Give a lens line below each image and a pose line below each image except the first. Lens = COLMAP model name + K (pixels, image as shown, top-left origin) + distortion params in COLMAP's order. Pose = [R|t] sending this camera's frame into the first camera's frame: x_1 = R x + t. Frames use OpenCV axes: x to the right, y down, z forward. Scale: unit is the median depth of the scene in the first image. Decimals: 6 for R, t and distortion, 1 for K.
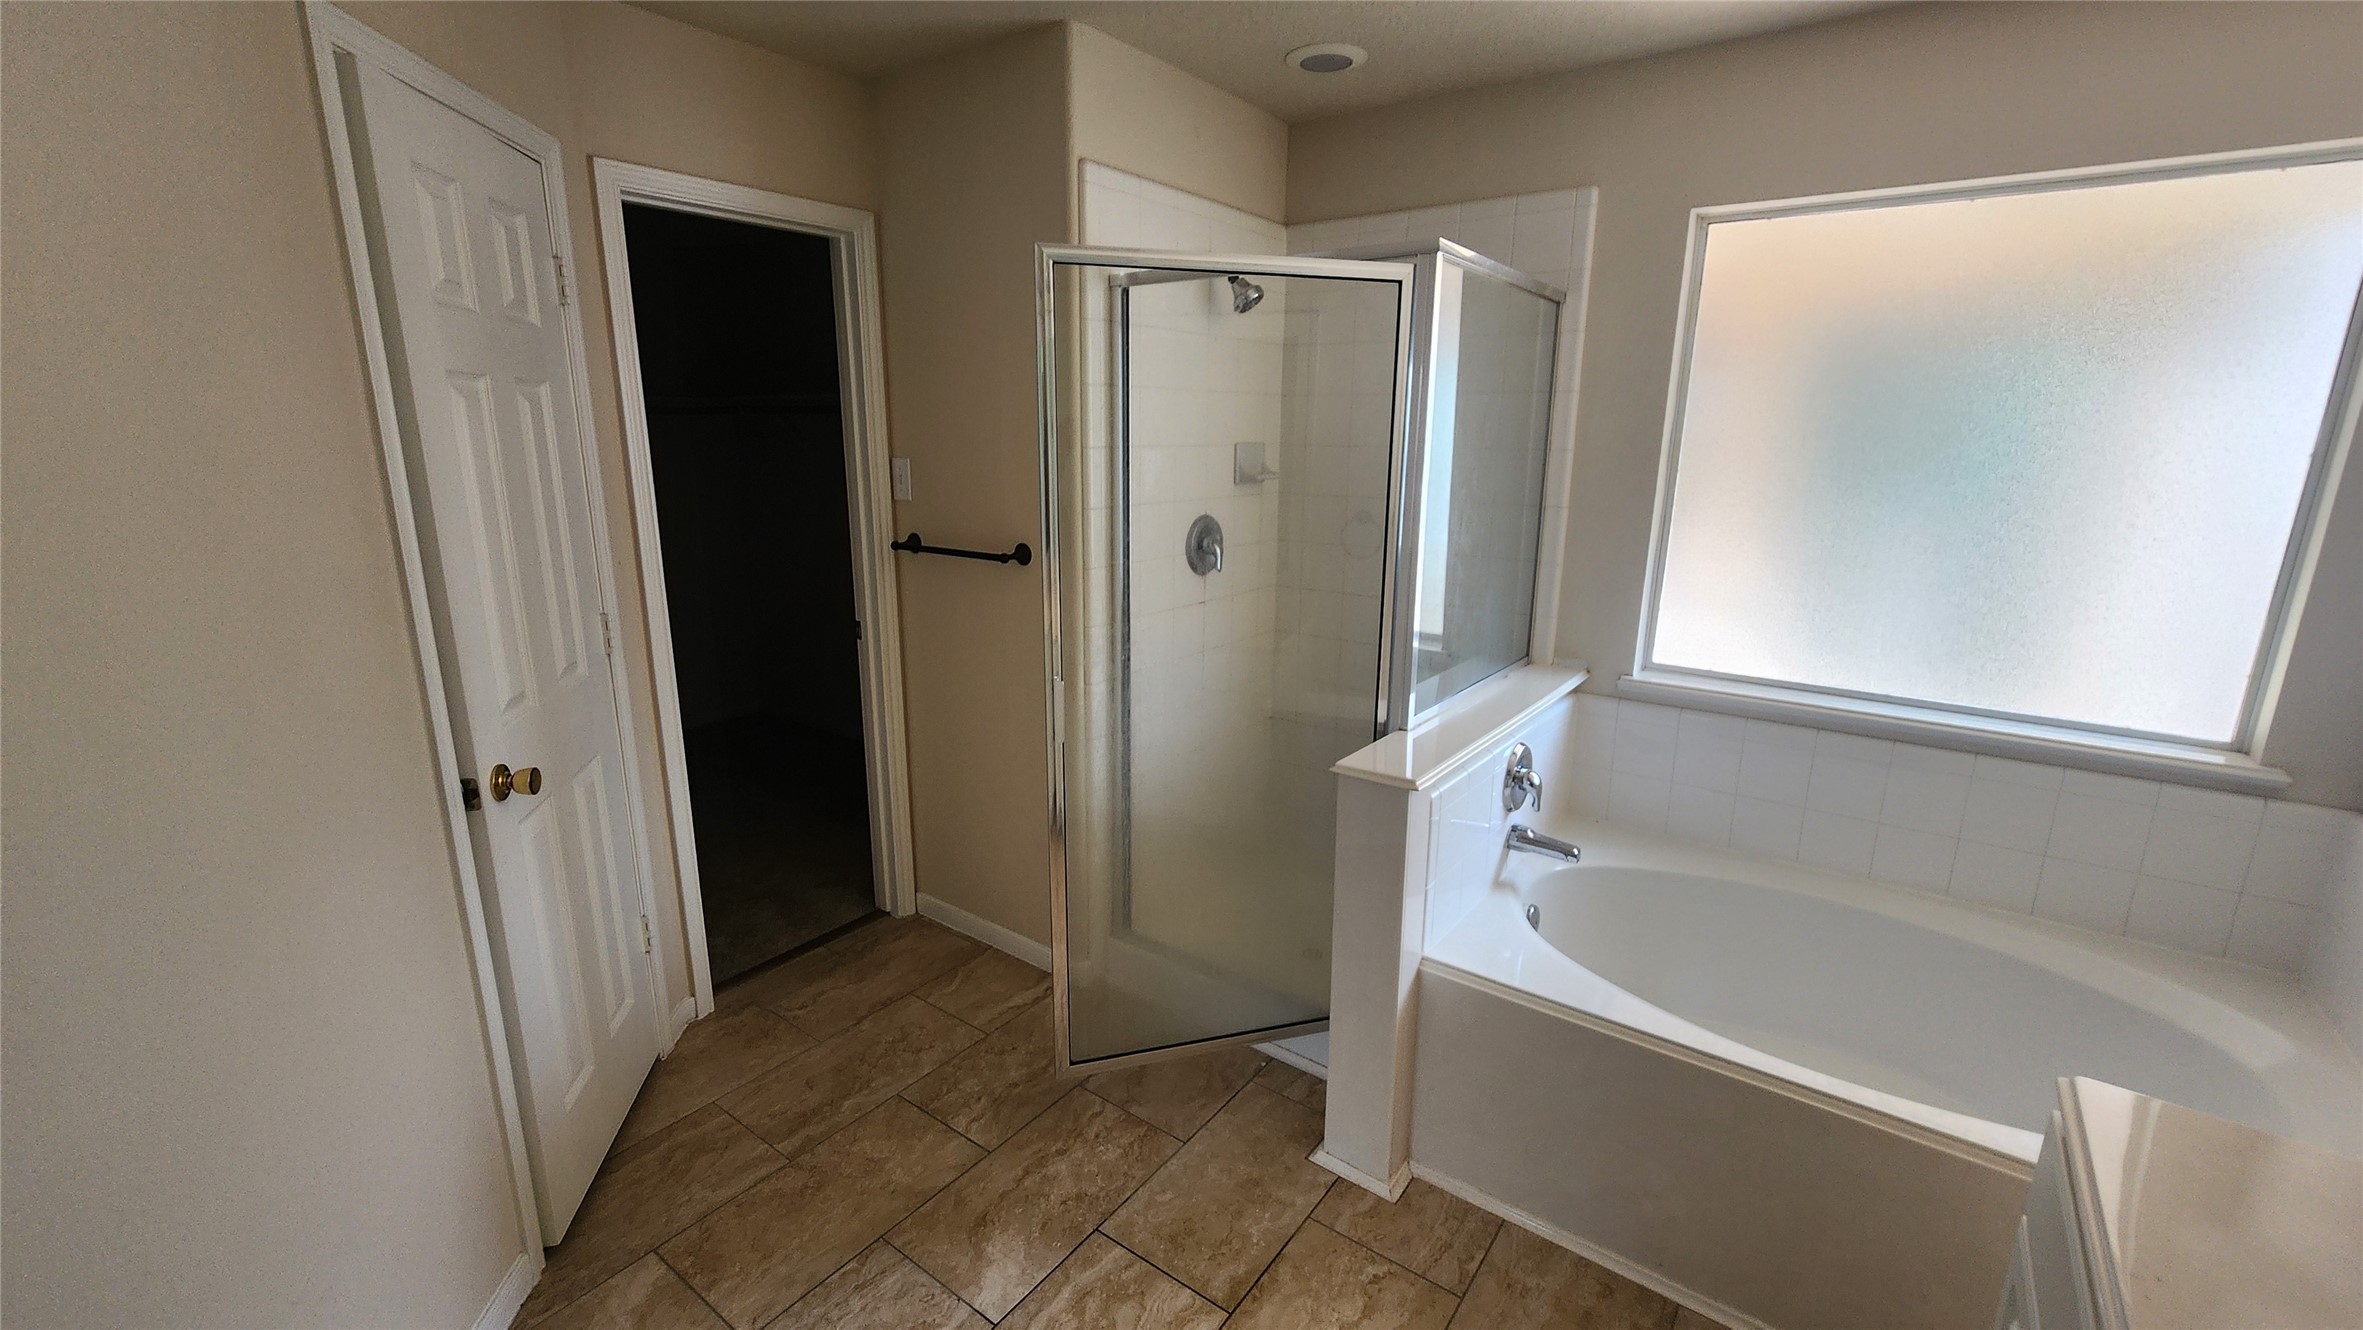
lens RADIAL K [[969.7, 0, 1181.9], [0, 969.7, 666.6], [0, 0, 1]] dist [-0.017249, 0.000260]
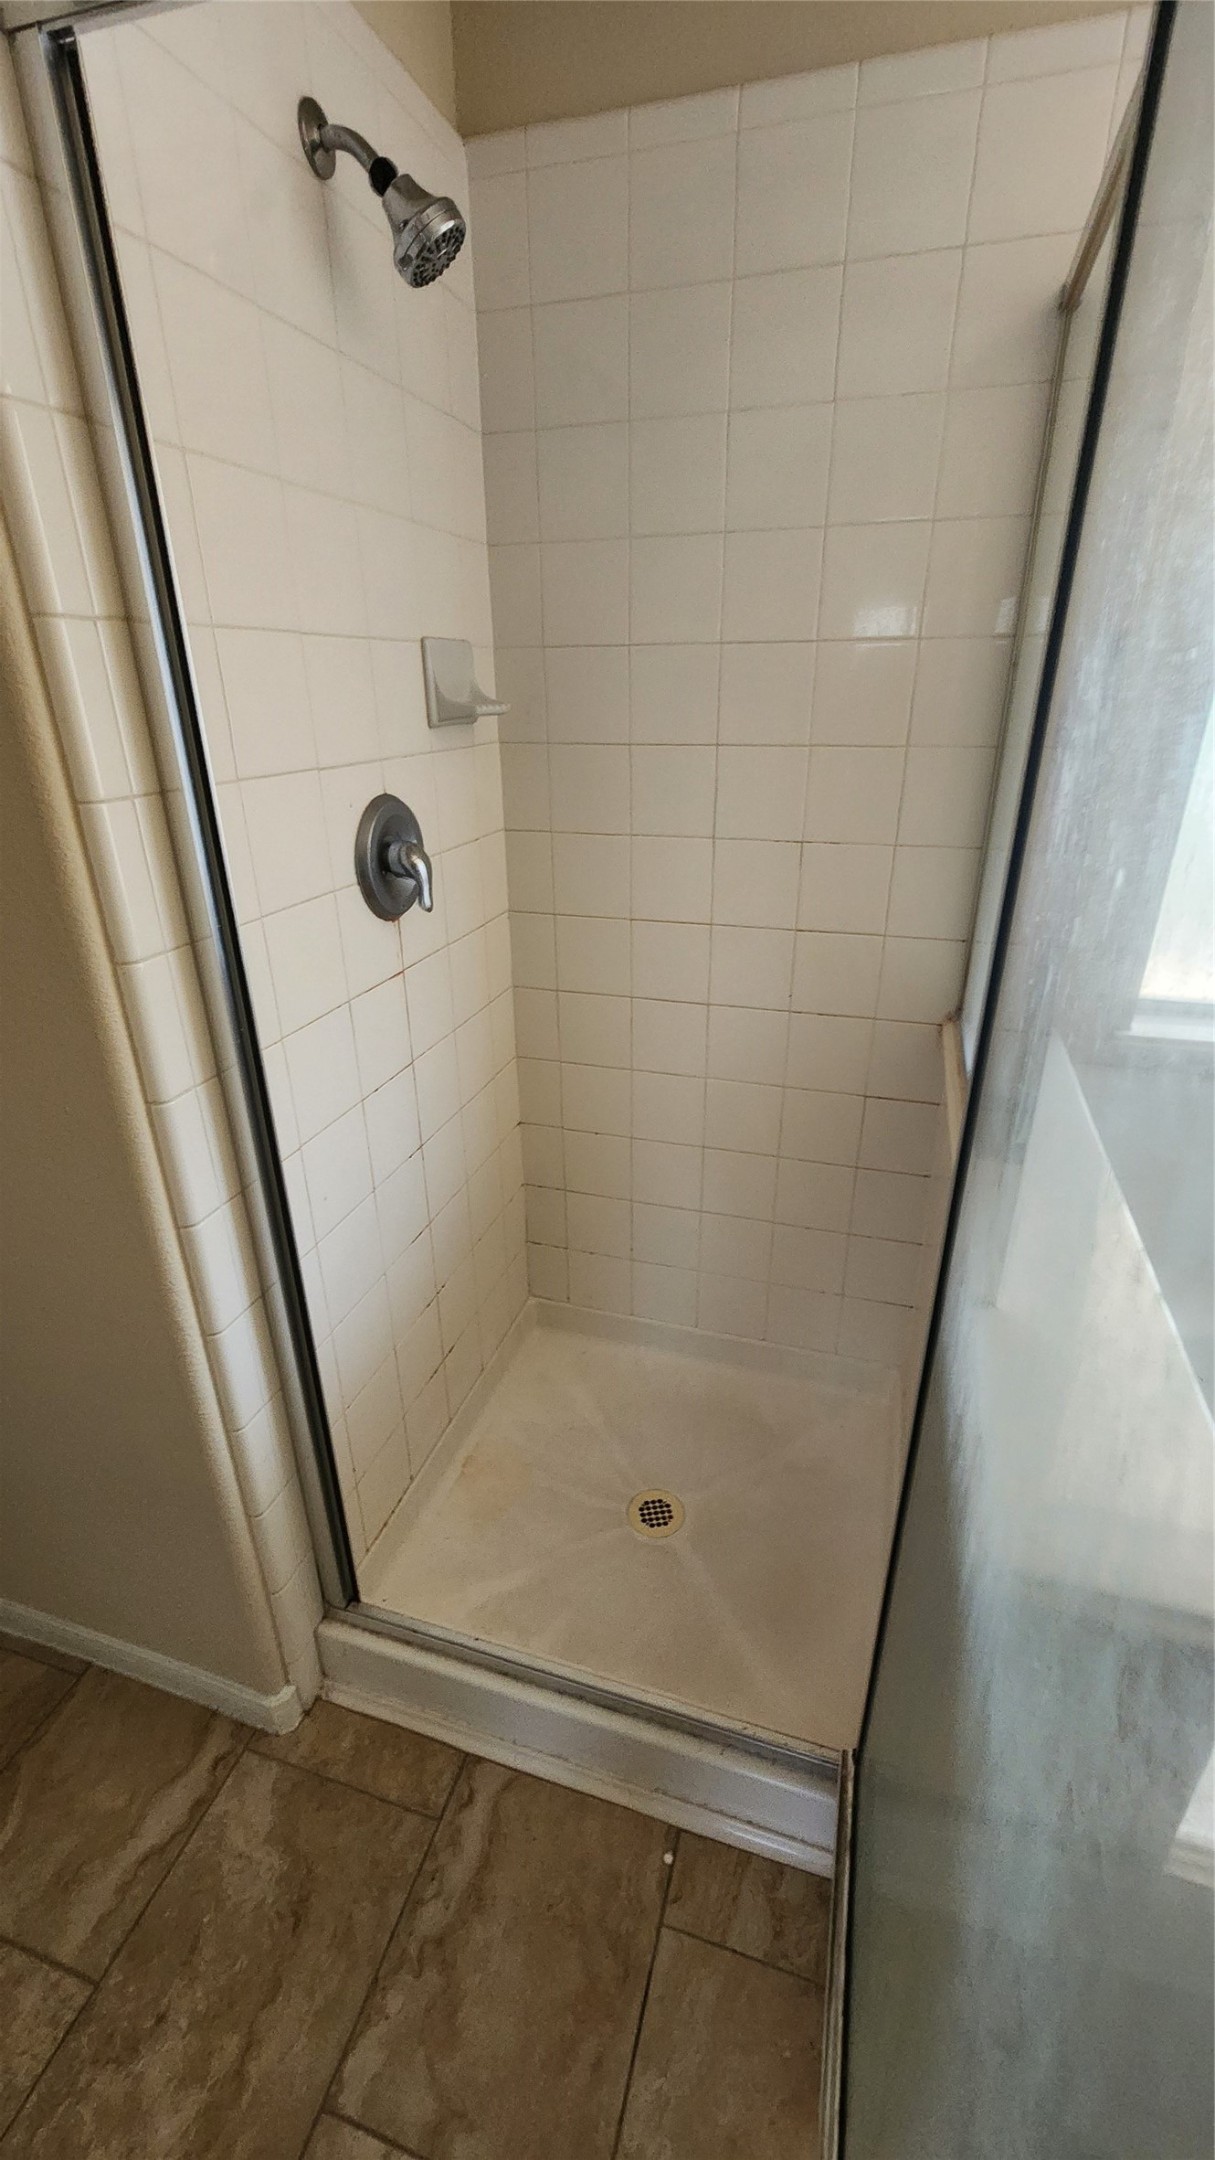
lens RADIAL K [[891.1, 0, 600.1], [0, 891.1, 1099.1], [0, 0, 1]] dist [0.001987, 0.000232]
pose [[0.945488, -0.153271, 0.287335, -0.025234], [0.094952, 0.973729, 0.206967, -0.089441], [-0.311508, -0.168402, 0.935202, 0.522296]]
